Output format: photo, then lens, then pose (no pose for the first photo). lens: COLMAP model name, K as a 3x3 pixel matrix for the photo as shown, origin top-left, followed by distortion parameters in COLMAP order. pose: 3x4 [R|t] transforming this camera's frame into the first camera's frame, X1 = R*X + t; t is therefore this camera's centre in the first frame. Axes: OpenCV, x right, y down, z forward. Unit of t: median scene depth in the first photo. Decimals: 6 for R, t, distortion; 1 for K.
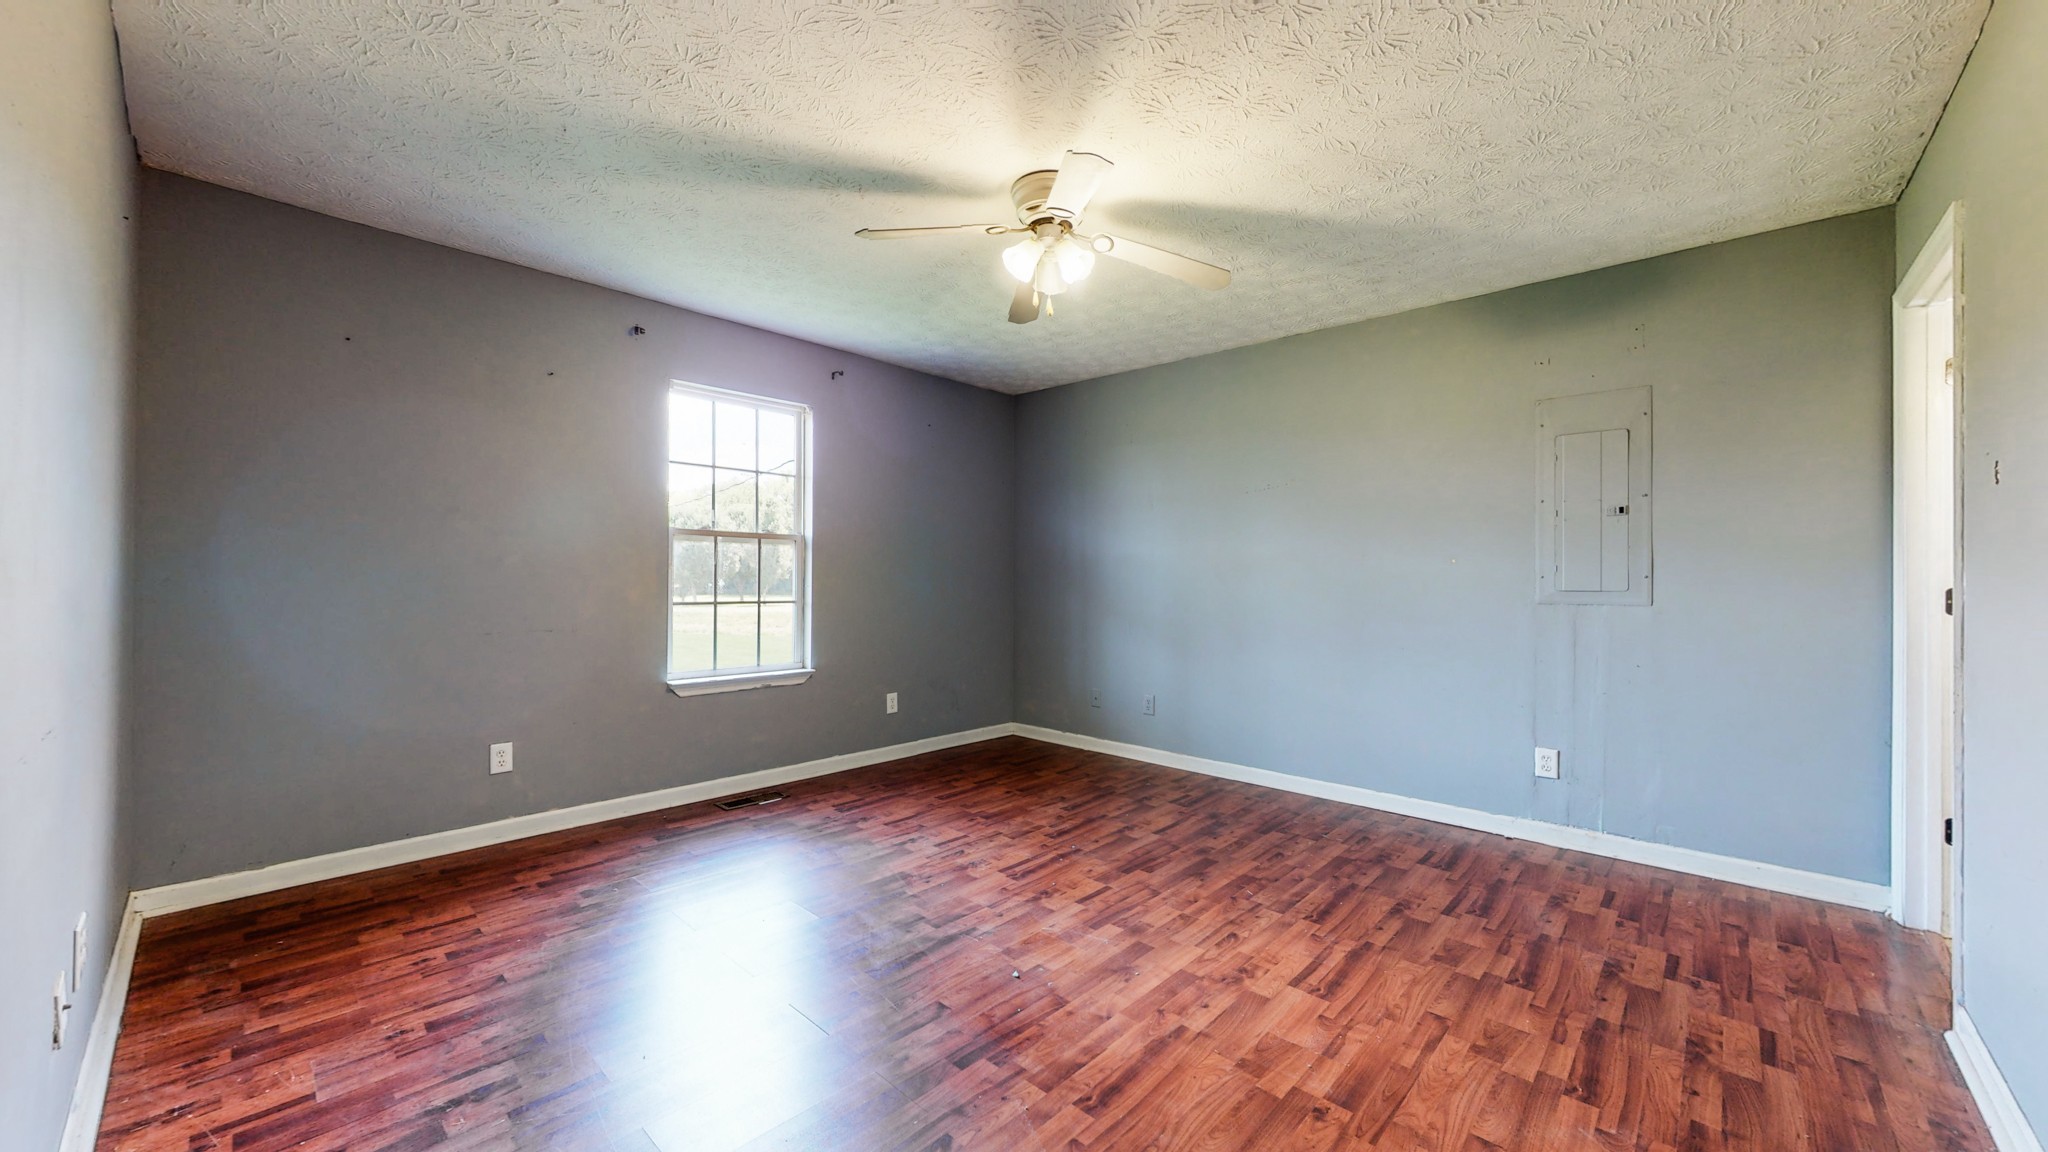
lens RADIAL K [[749.1, 0, 1038.9], [0, 749.1, 571.7], [0, 0, 1]] dist [-0.001471, -0.000173]
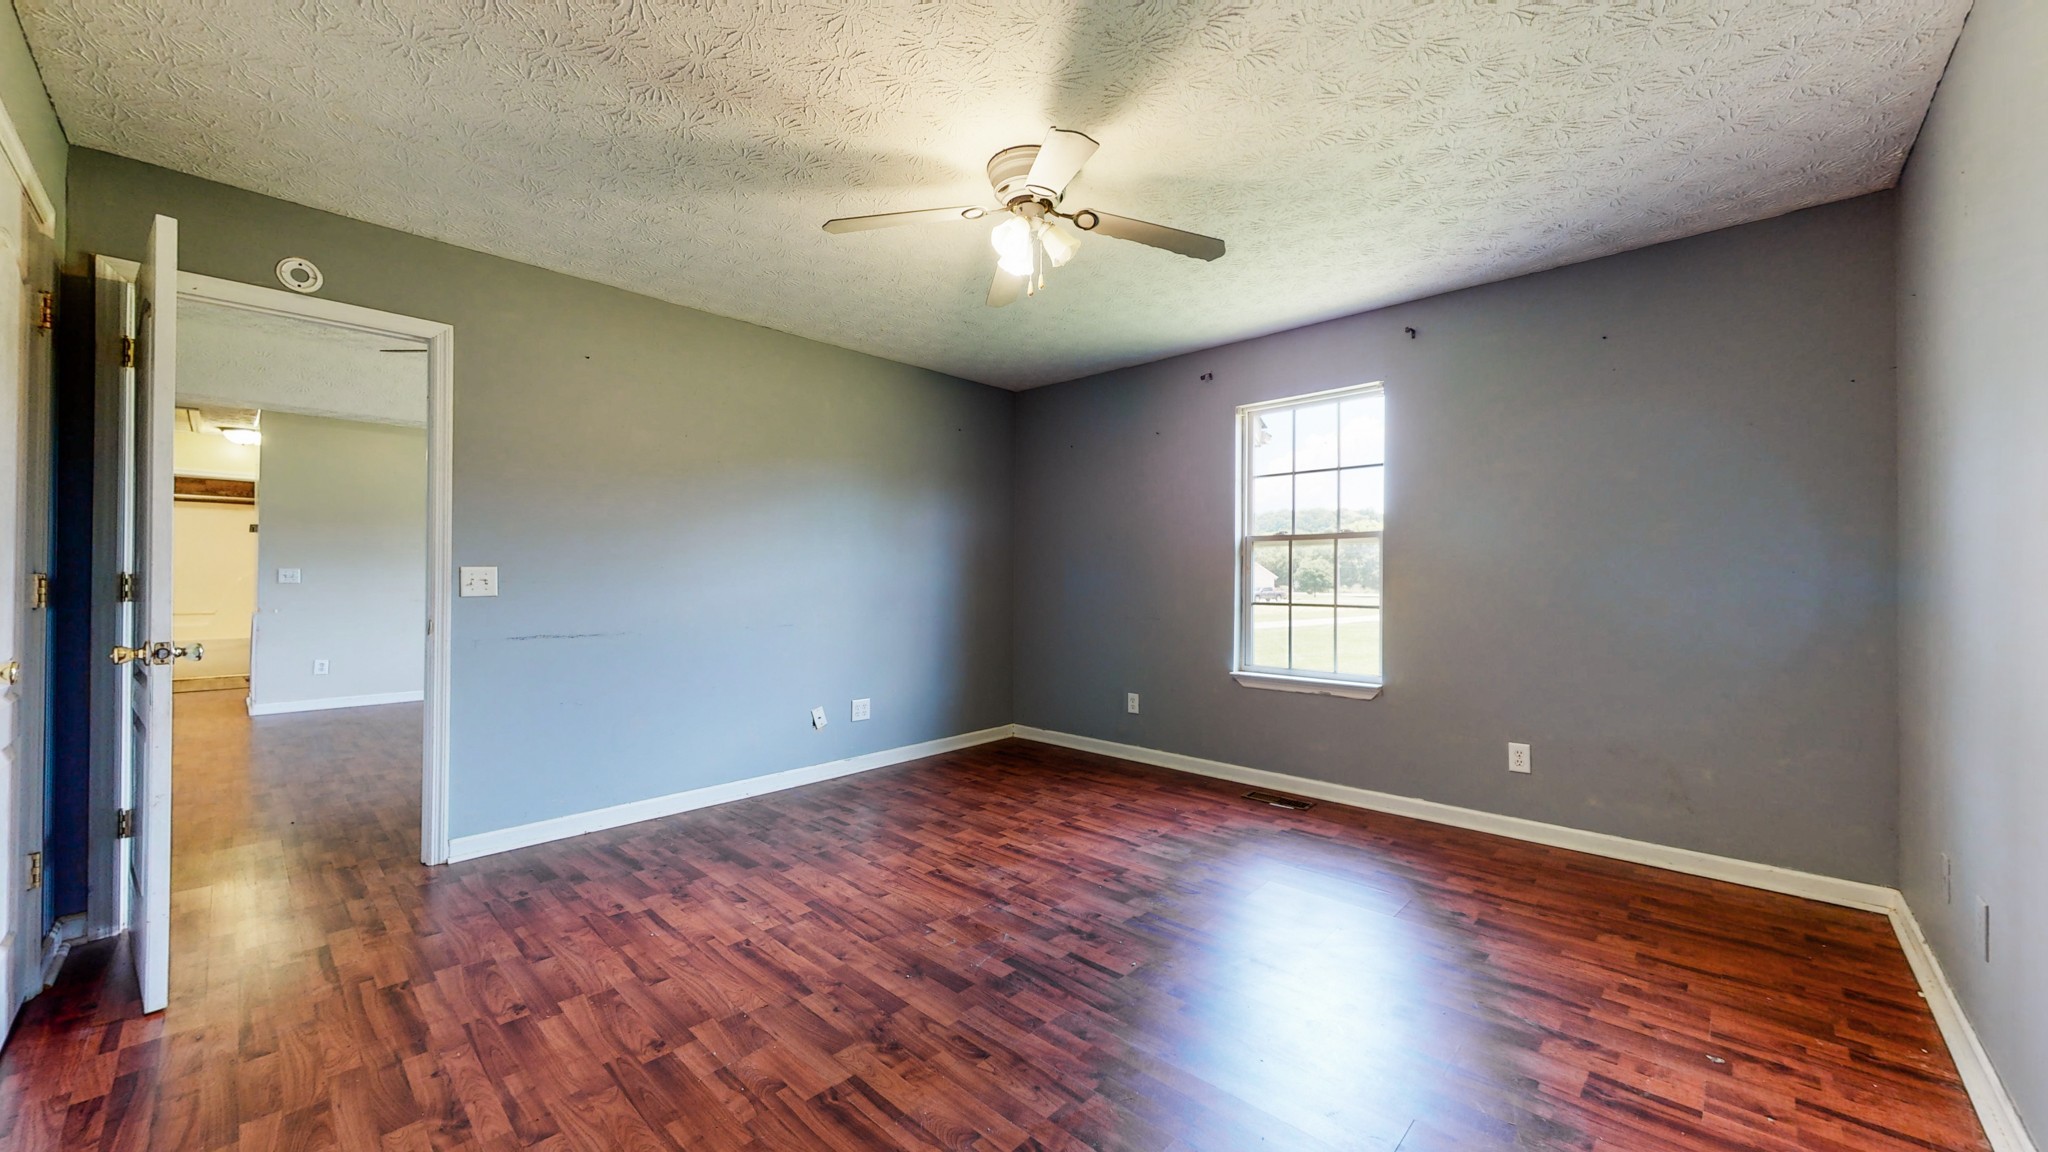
lens RADIAL K [[749.1, 0, 1016.2], [0, 749.1, 578.5], [0, 0, 1]] dist [-0.001471, -0.000173]
pose [[-0.023659, -0.007713, -0.999690, 0.899934], [0.009299, 0.999925, -0.007935, 0.014927], [0.999677, -0.009483, -0.023586, 0.941711]]
